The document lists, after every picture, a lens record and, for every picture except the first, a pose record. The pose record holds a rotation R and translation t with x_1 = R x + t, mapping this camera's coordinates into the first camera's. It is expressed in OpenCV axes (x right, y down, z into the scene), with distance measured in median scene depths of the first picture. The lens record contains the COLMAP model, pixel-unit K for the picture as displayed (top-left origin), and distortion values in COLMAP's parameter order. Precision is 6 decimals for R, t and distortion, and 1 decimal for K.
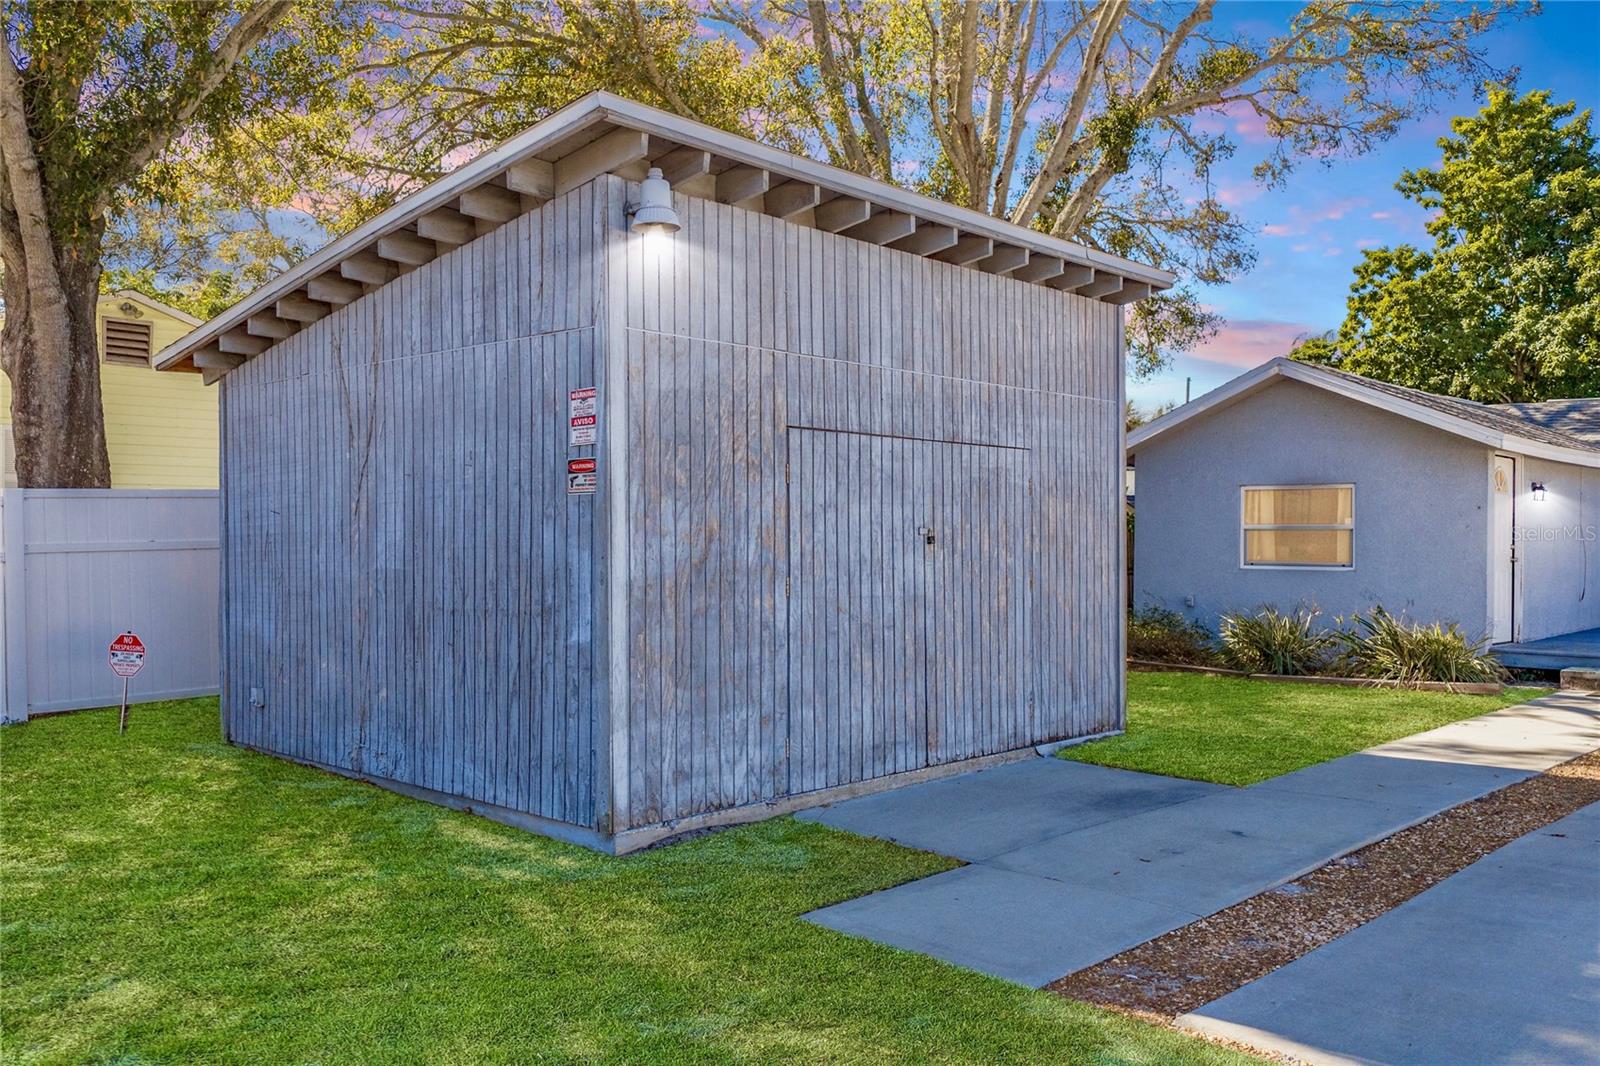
lens RADIAL K [[1318.3, 0, 800.0], [0, 1318.3, 533.0], [0, 0, 1]] dist [0.017028, -0.050756]
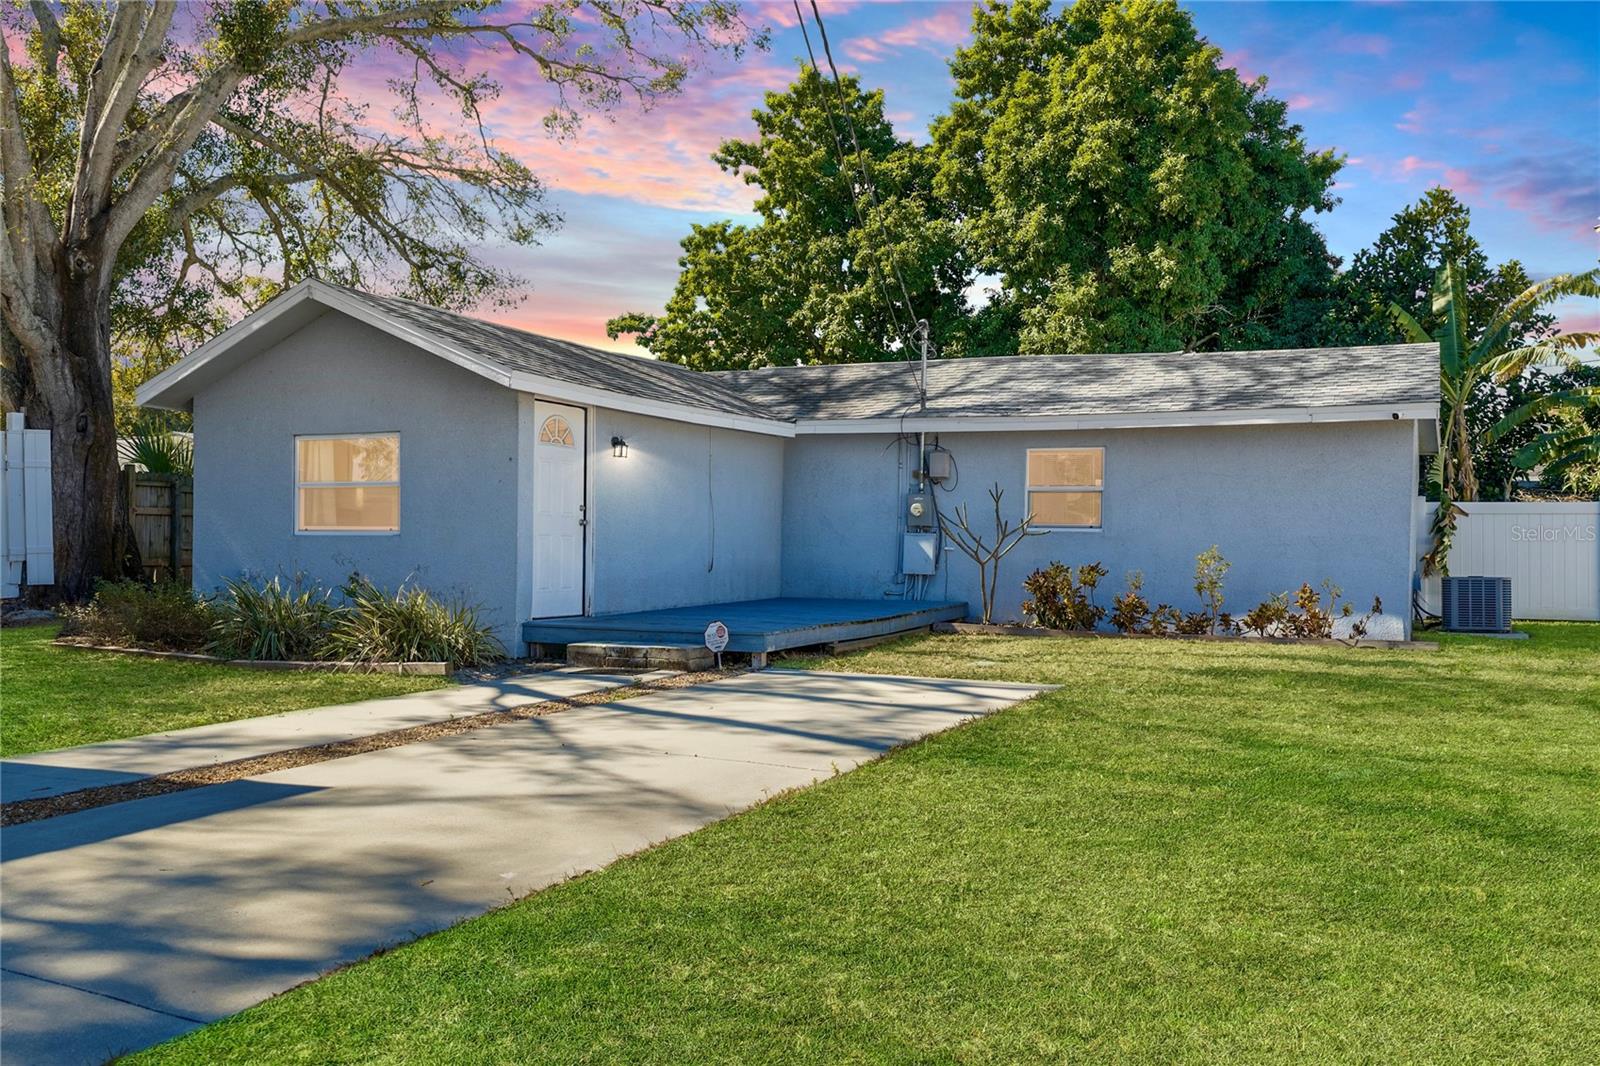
lens RADIAL K [[1332.9, 0, 803.7], [0, 1332.9, 519.0], [0, 0, 1]] dist [0.005547, -0.002307]
pose [[0.945540, 0.005175, 0.325463, 0.658590], [-0.001687, 0.999938, -0.010999, 0.046241], [-0.325500, 0.009851, 0.945491, 0.183053]]
